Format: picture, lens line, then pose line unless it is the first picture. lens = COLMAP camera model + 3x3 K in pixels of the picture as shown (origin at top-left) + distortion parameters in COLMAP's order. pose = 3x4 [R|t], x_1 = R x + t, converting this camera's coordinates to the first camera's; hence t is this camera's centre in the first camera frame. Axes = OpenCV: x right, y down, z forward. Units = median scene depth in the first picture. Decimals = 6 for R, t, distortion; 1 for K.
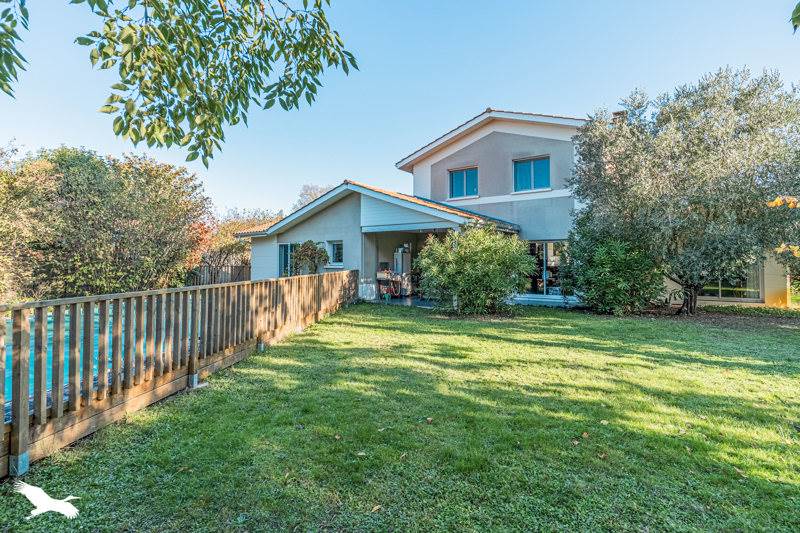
lens RADIAL K [[388.0, 0, 399.6], [0, 388.0, 263.9], [0, 0, 1]] dist [0.000739, -0.000031]
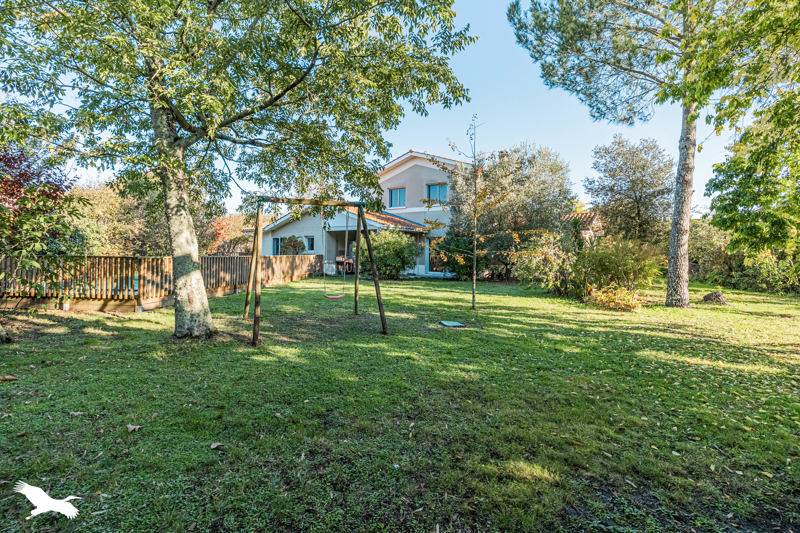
lens RADIAL K [[388.0, 0, 400.7], [0, 388.0, 267.8], [0, 0, 1]] dist [0.000739, -0.000031]
pose [[0.999921, 0.010621, 0.006727, 0.194434], [-0.010808, 0.999535, 0.028527, 0.019087], [-0.006421, -0.028598, 0.999570, -0.562550]]
